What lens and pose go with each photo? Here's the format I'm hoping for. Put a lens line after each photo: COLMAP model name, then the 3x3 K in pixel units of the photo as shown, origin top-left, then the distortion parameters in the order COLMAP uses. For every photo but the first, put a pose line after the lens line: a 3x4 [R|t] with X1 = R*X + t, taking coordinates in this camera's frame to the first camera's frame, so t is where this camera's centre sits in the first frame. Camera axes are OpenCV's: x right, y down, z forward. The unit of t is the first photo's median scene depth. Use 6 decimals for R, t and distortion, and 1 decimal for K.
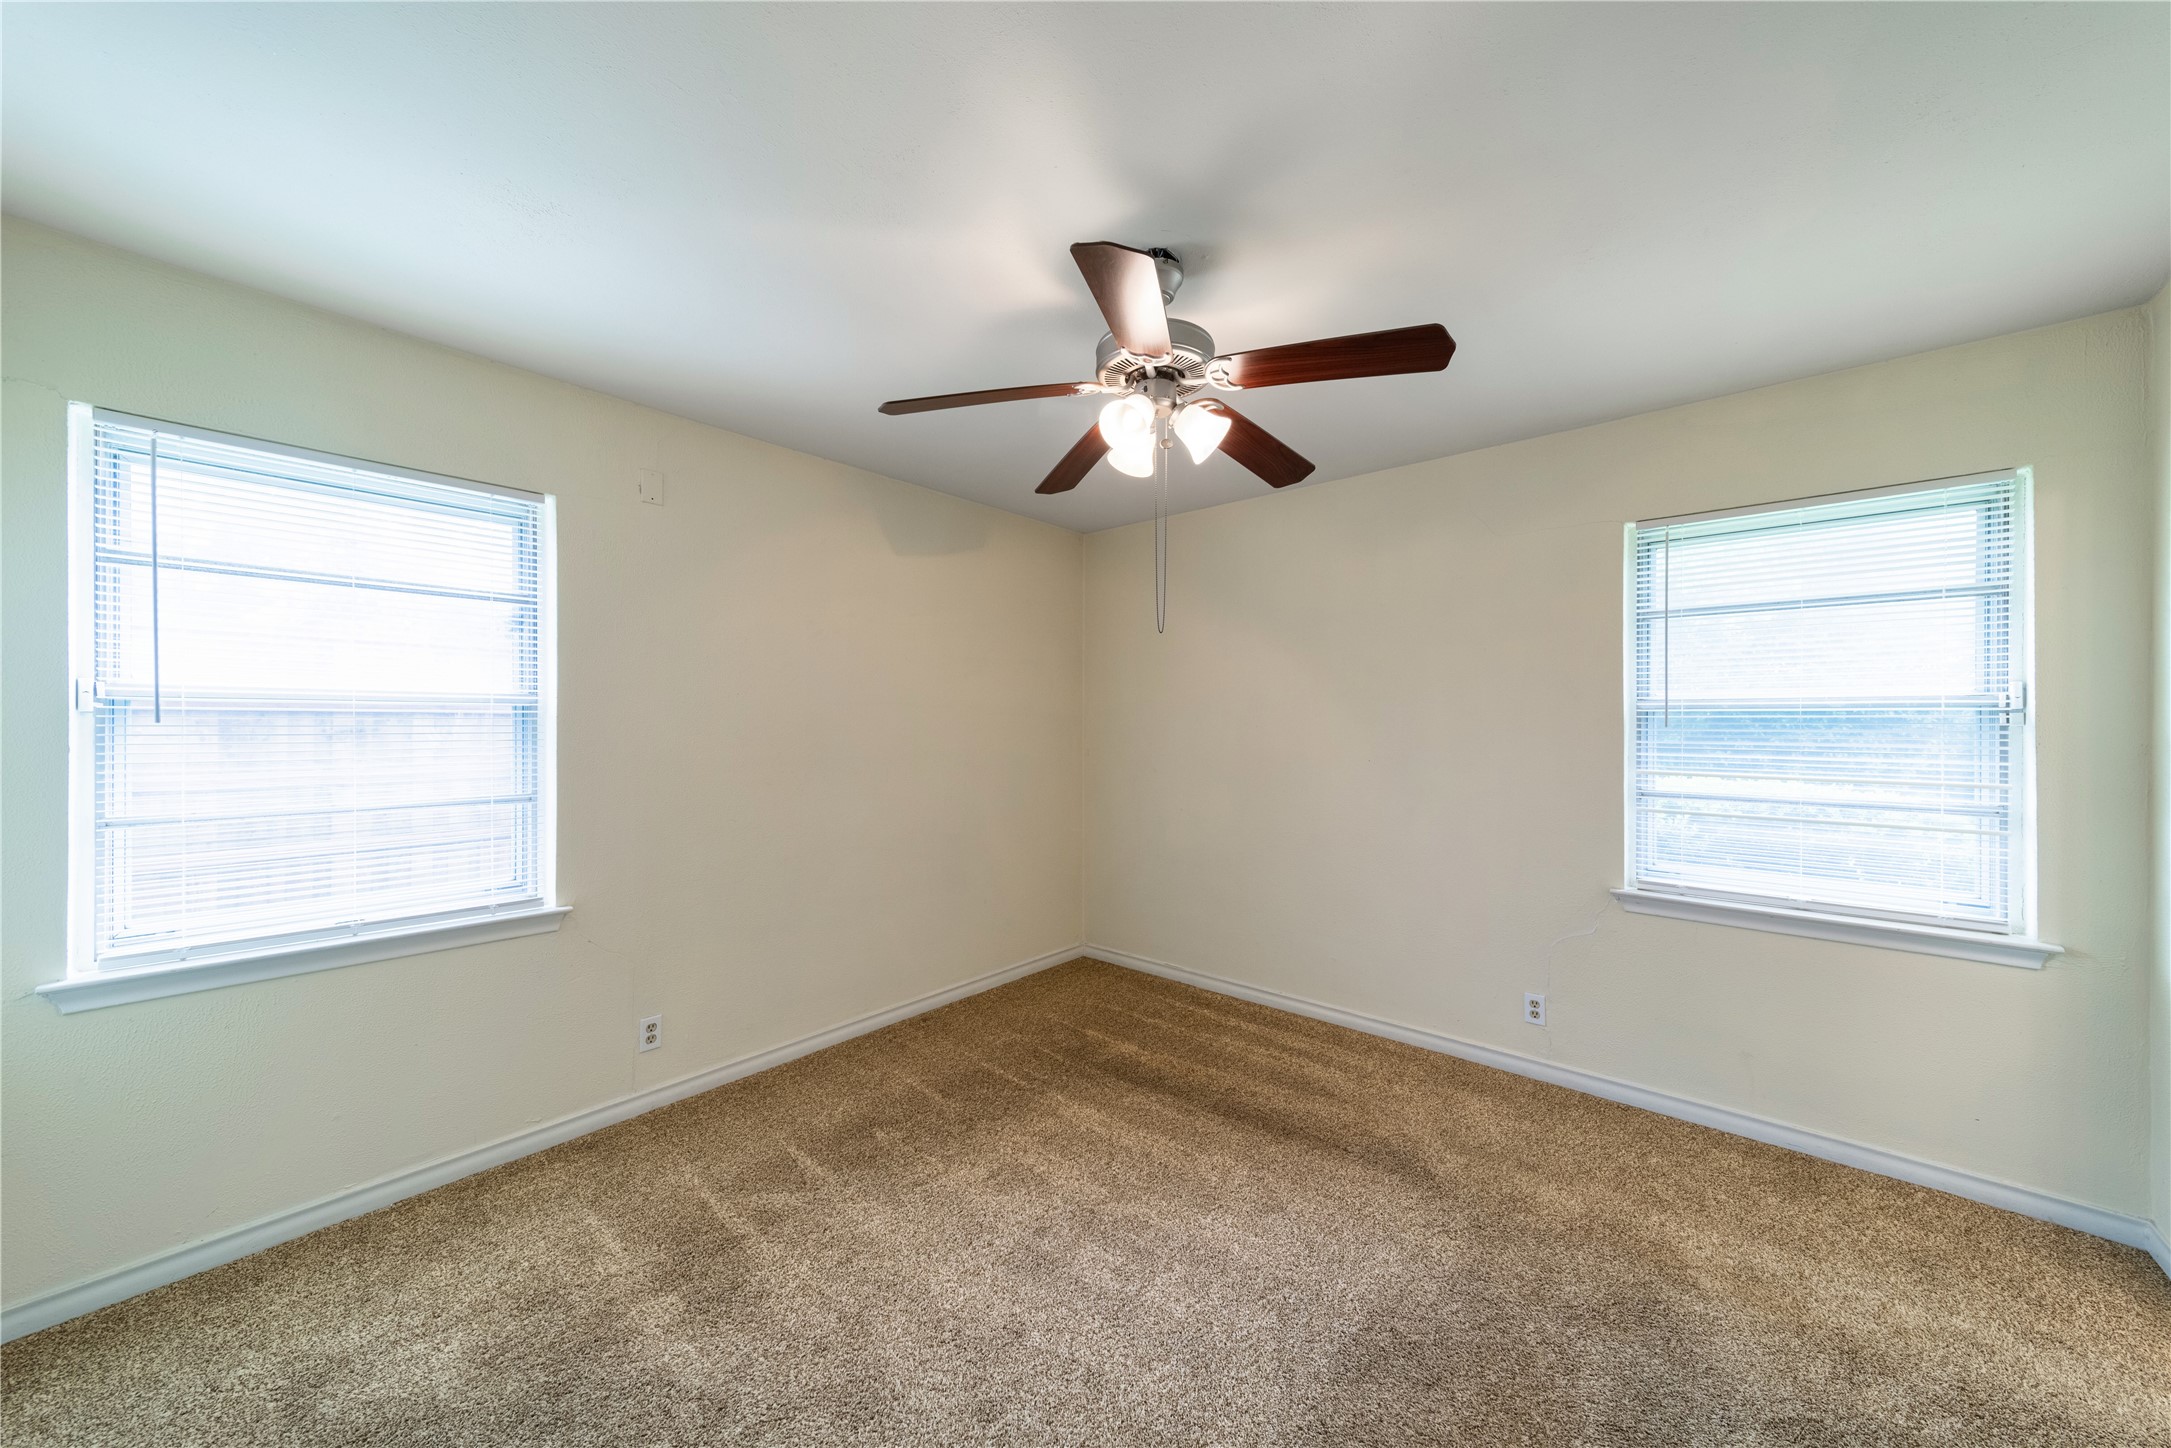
lens RADIAL K [[750.5, 0, 1083.1], [0, 750.5, 722.8], [0, 0, 1]] dist [0.000832, -0.000118]
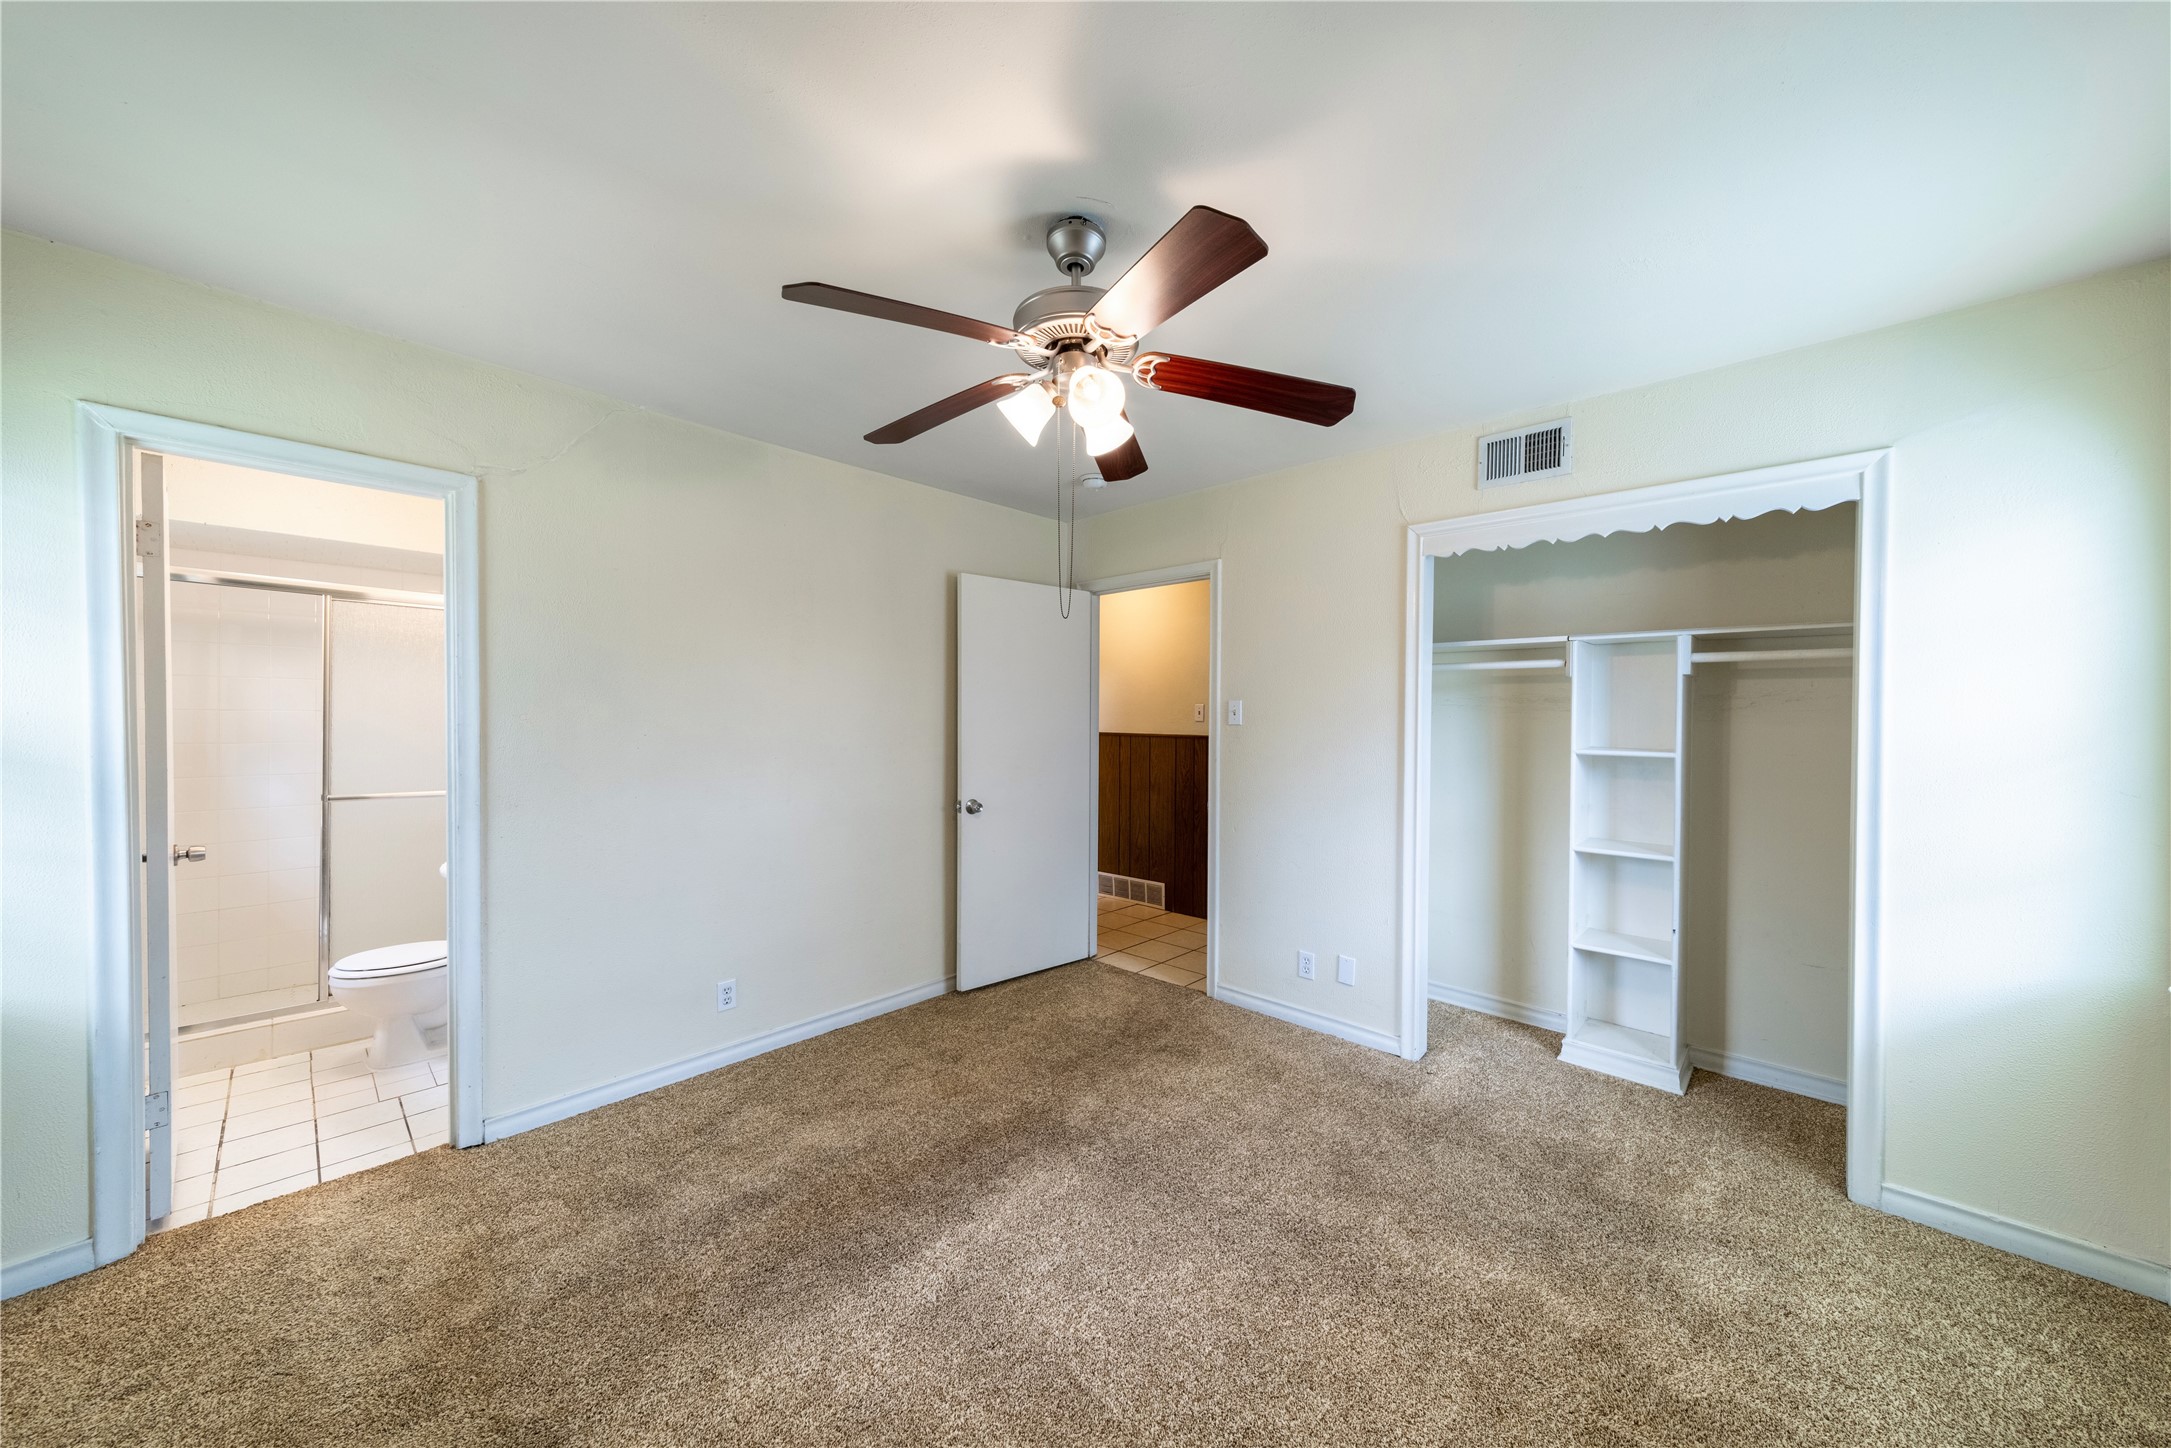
lens RADIAL K [[746.1, 0, 1096.8], [0, 746.1, 718.9], [0, 0, 1]] dist [0.002046, 0.000158]
pose [[-0.999451, -0.000772, 0.033128, 0.021044], [-0.000860, 0.999996, -0.002642, -0.000063], [-0.033126, -0.002669, -0.999448, 1.445206]]
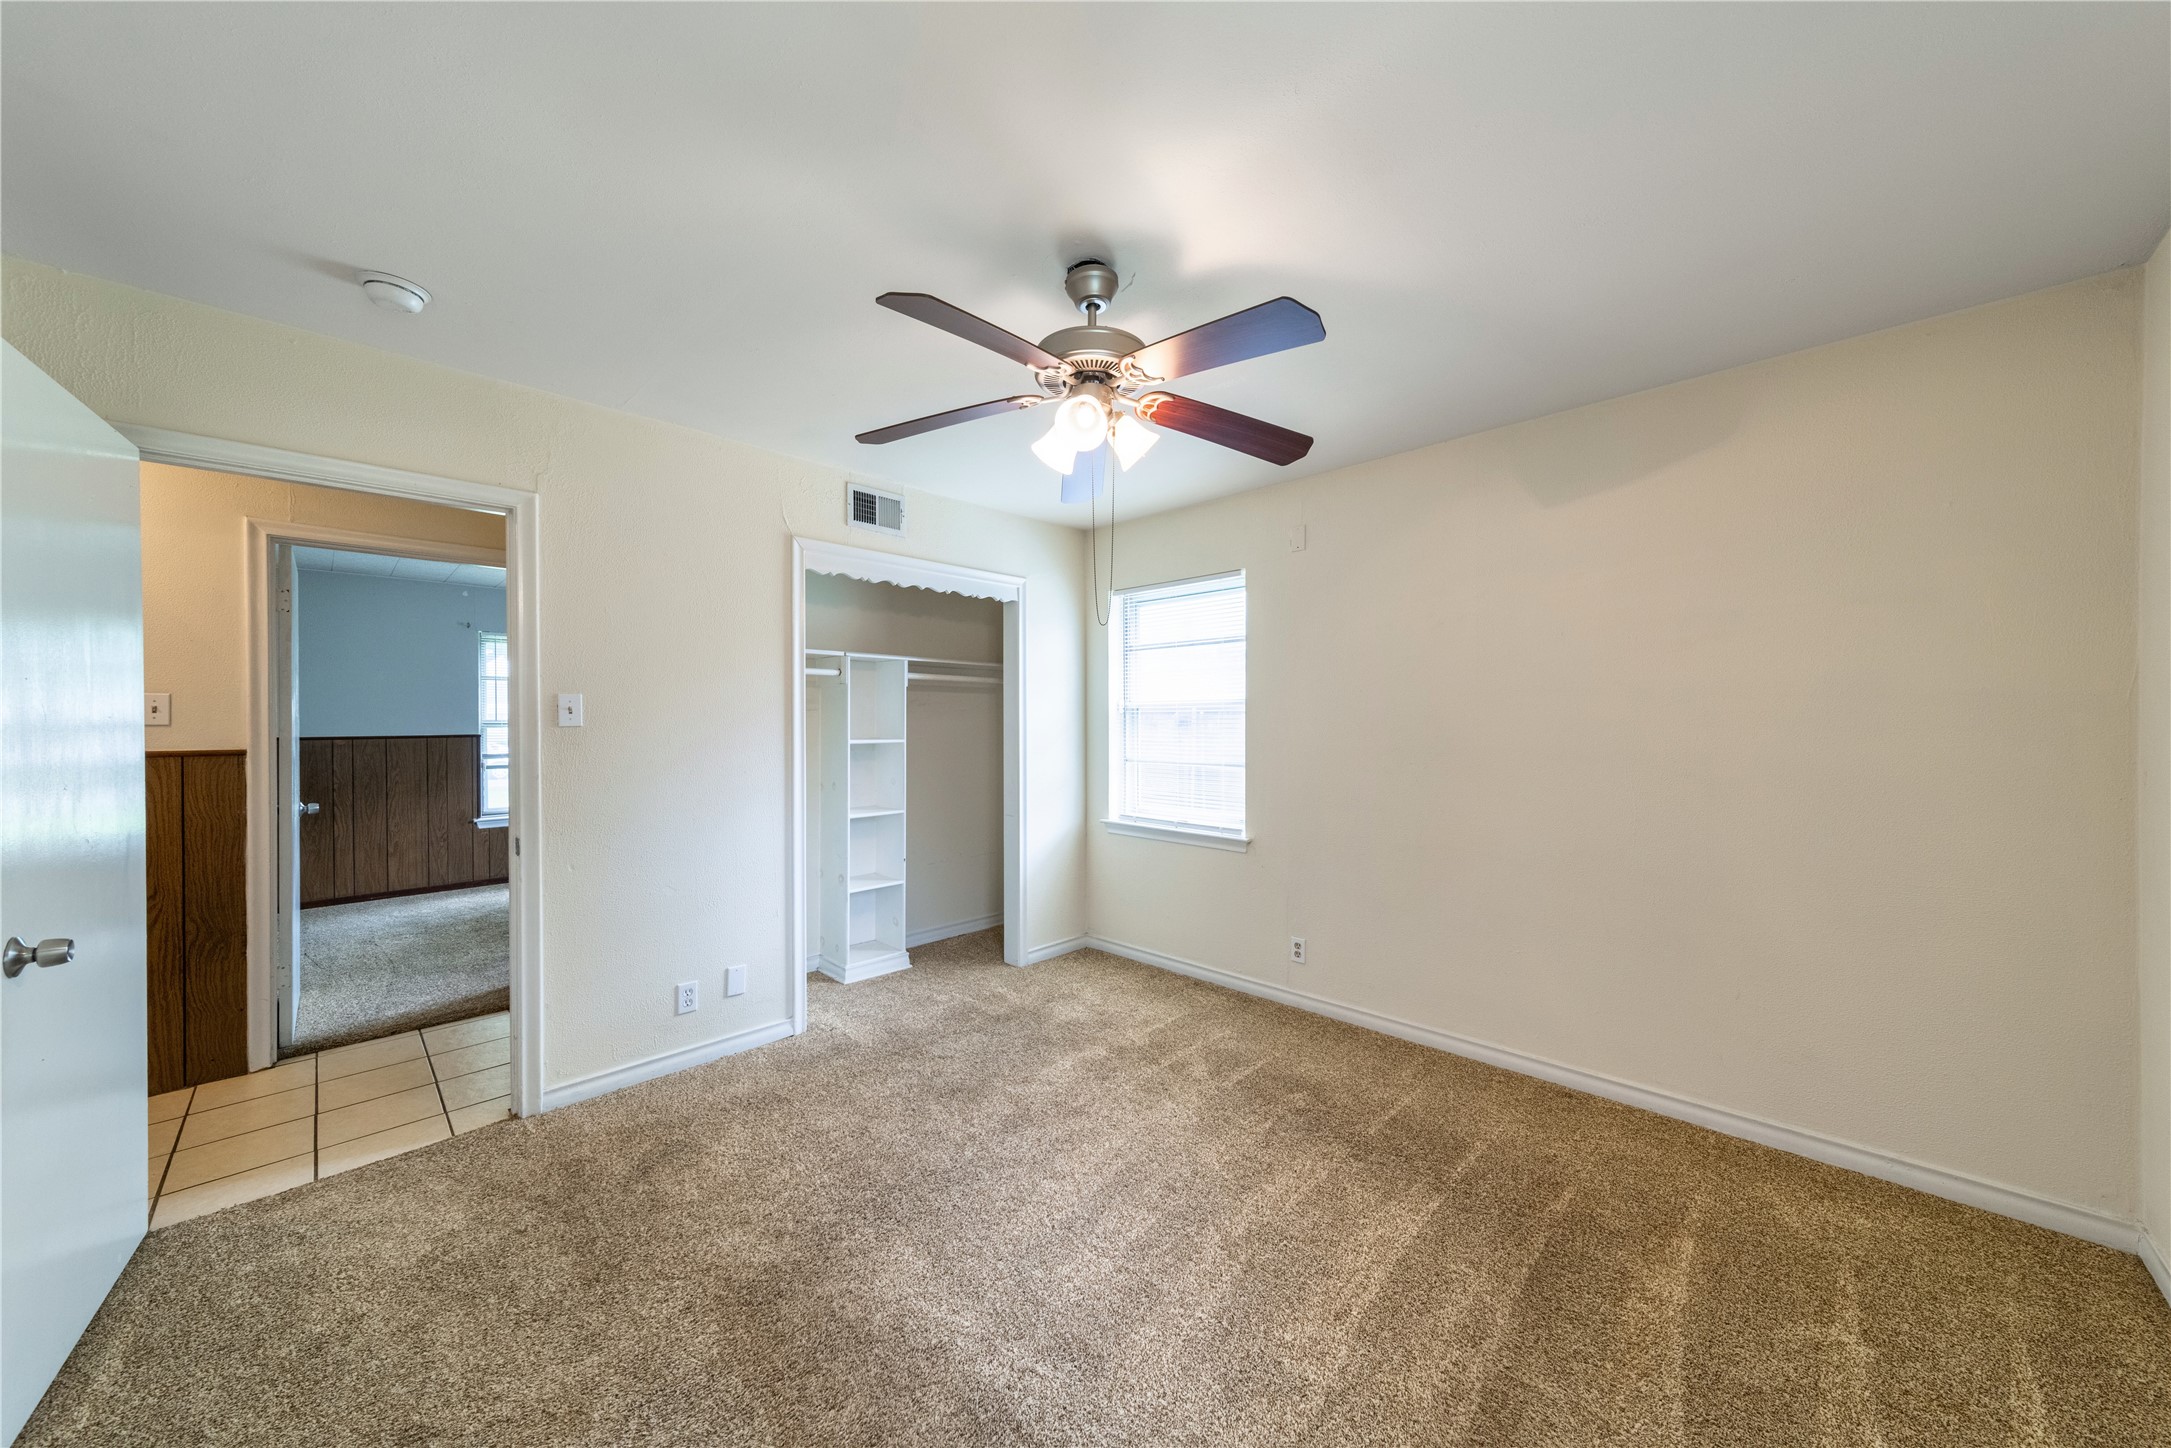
lens RADIAL K [[750.5, 0, 1083.1], [0, 750.5, 722.8], [0, 0, 1]] dist [0.000832, -0.000118]
pose [[-0.062552, 0.011475, -0.997976, 0.846552], [0.005825, 0.999921, 0.011133, -0.005720], [0.998025, -0.005117, -0.062614, 0.778249]]
